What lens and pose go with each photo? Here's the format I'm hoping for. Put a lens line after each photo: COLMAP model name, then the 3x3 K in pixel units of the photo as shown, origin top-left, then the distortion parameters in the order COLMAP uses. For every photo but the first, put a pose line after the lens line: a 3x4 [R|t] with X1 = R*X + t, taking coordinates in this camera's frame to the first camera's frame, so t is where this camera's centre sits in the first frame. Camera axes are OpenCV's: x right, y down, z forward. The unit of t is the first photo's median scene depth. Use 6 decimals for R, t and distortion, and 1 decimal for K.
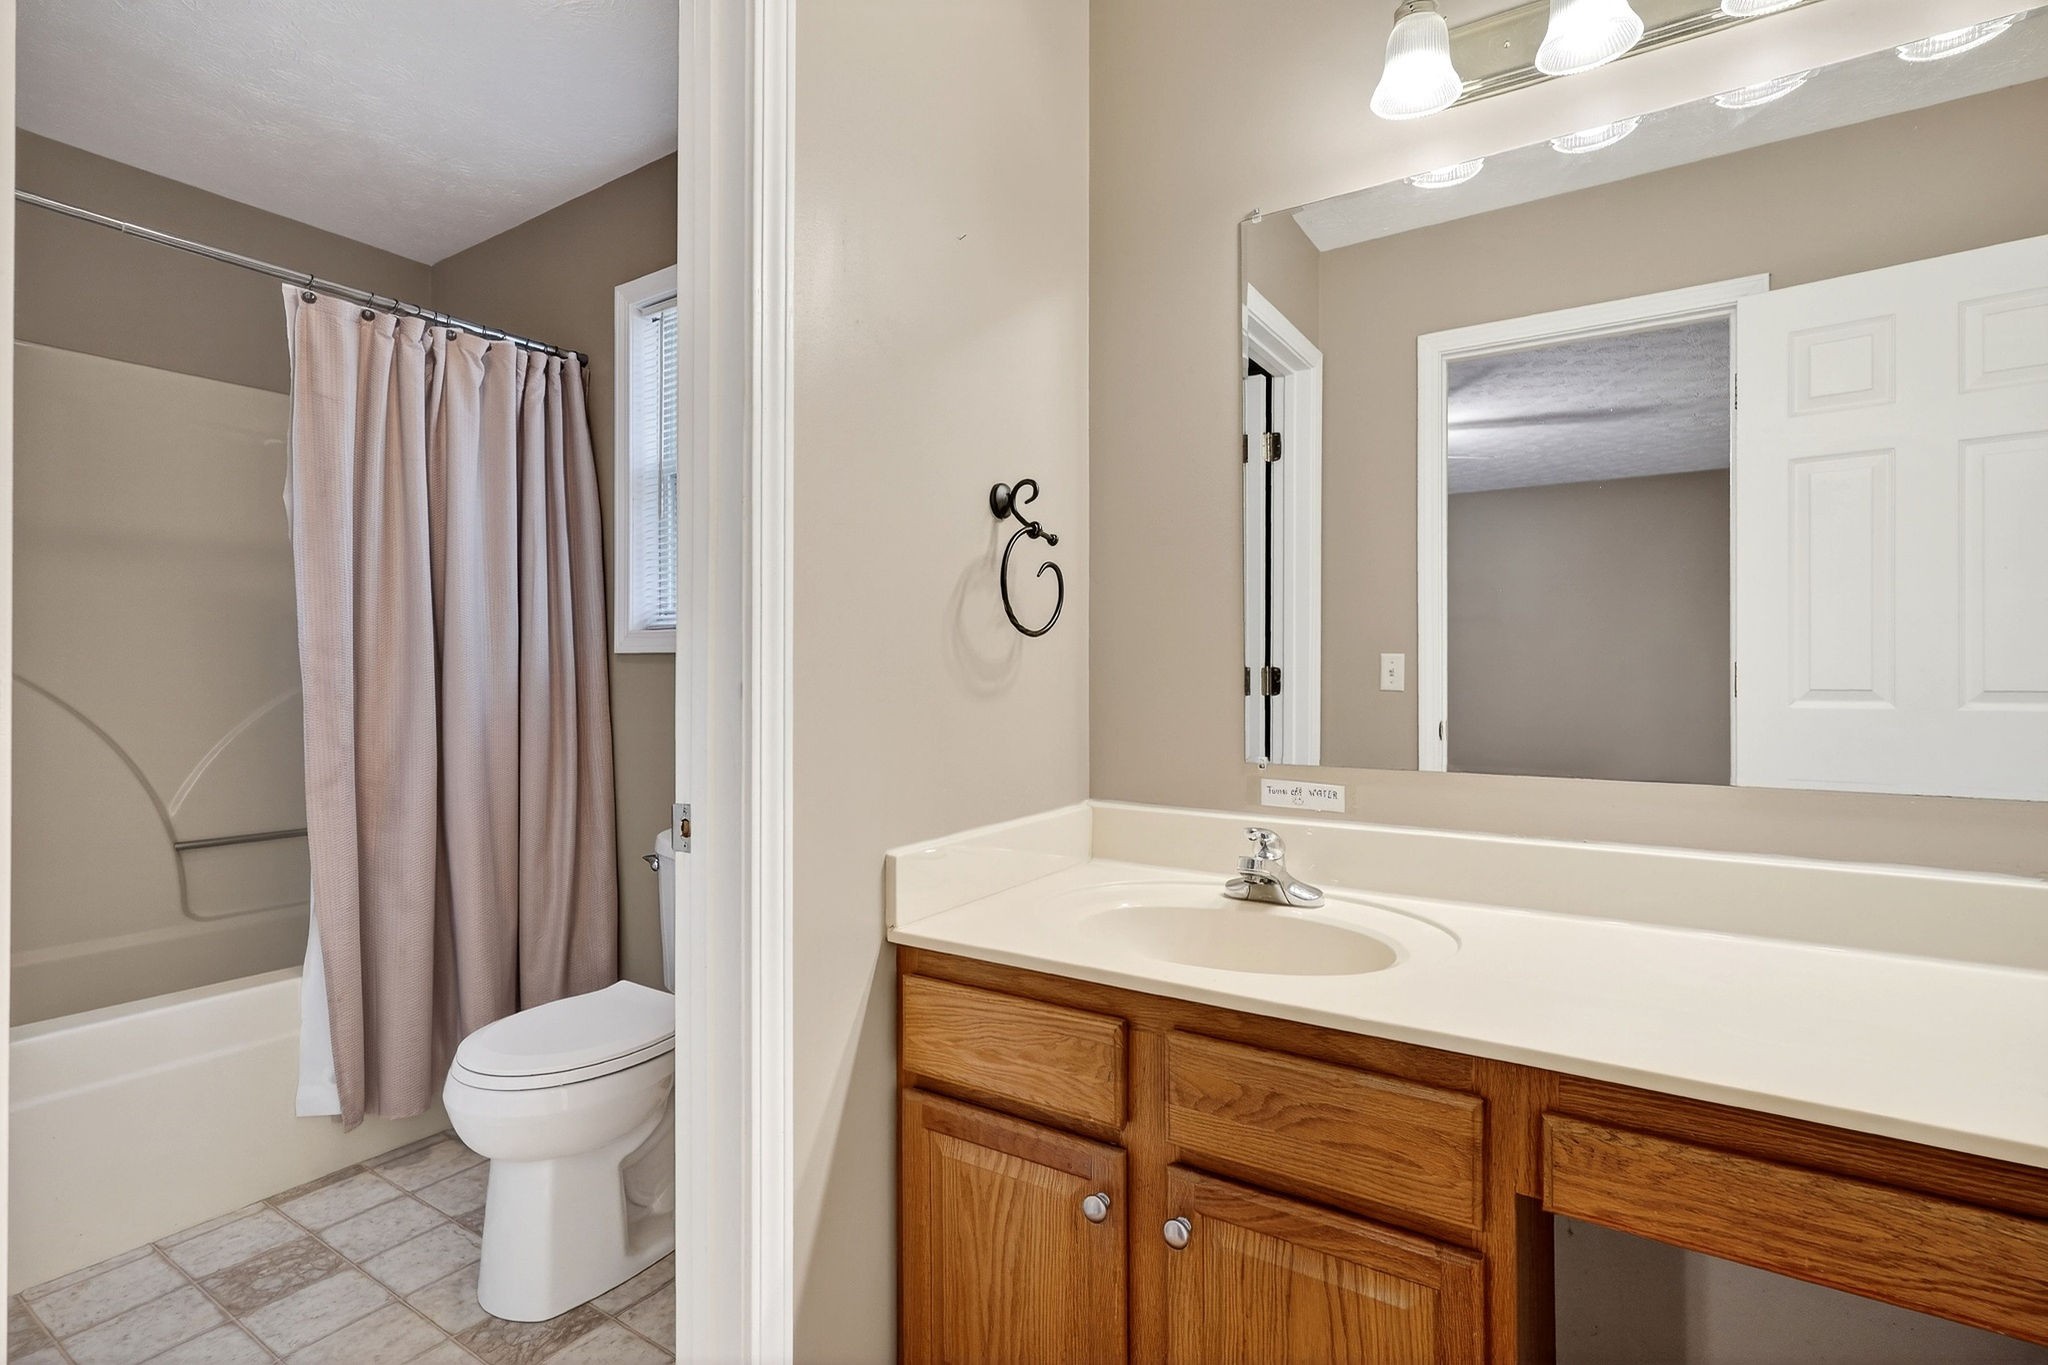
lens RADIAL K [[960.3, 0, 1024.0], [0, 960.3, 678.8], [0, 0, 1]] dist [-0.000422, 0.000628]
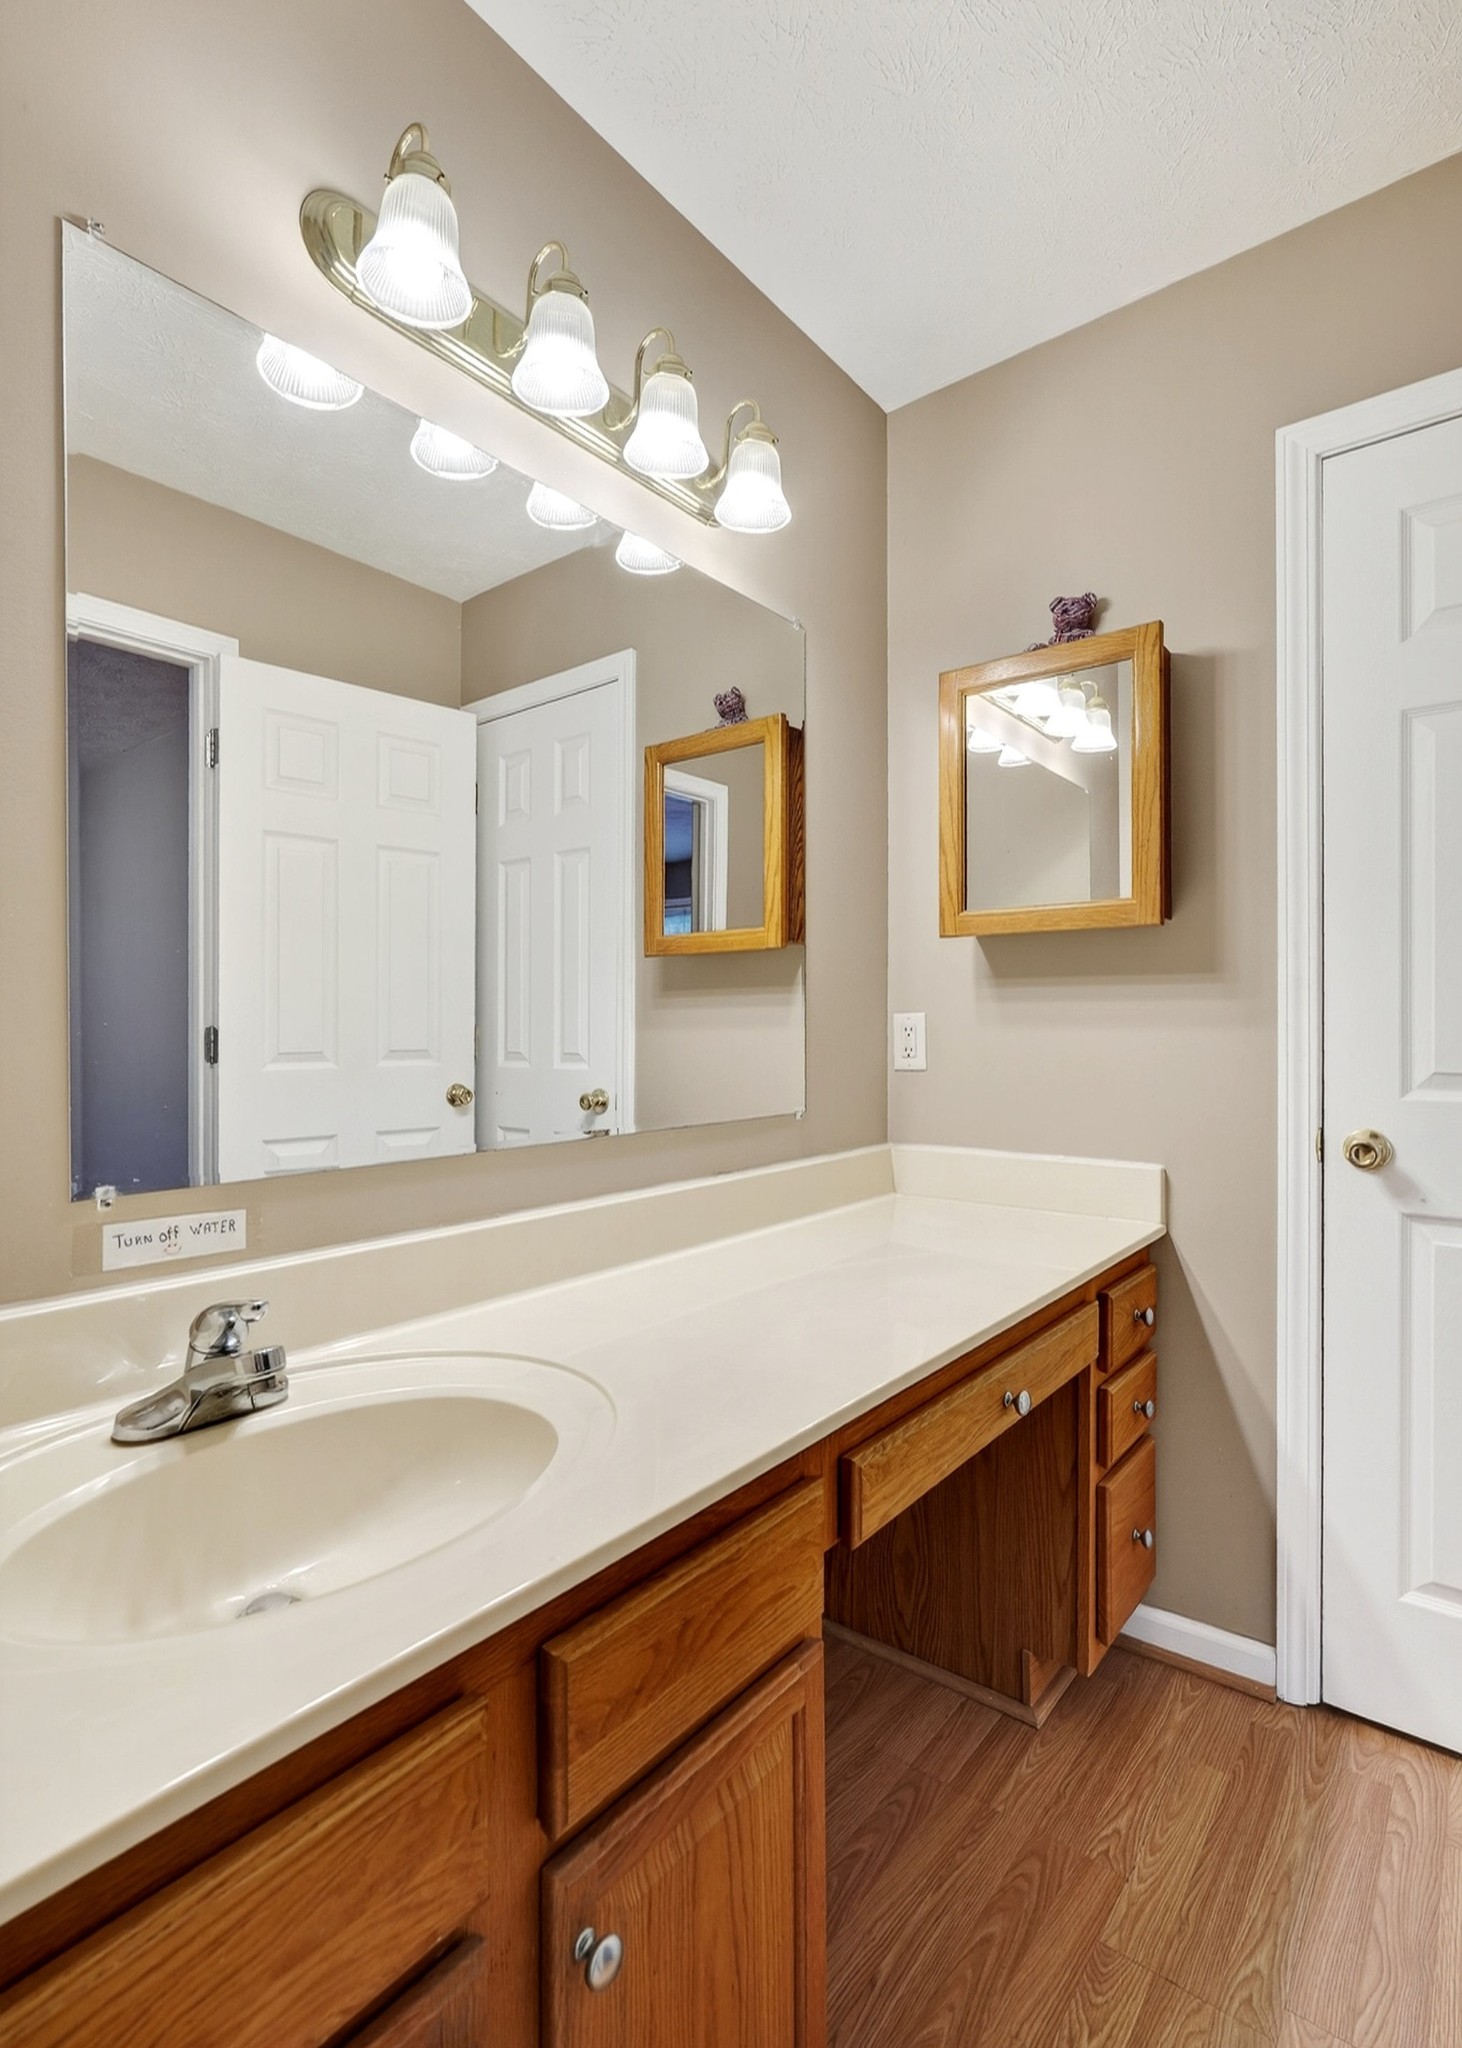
lens RADIAL K [[983.0, 0, 730.6], [0, 983.0, 1033.8], [0, 0, 1]] dist [0.006686, 0.001111]
pose [[0.093905, 0.001718, 0.995580, -0.313073], [0.002000, 0.999996, -0.001914, -0.009140], [-0.995579, 0.002171, 0.093901, 0.580816]]
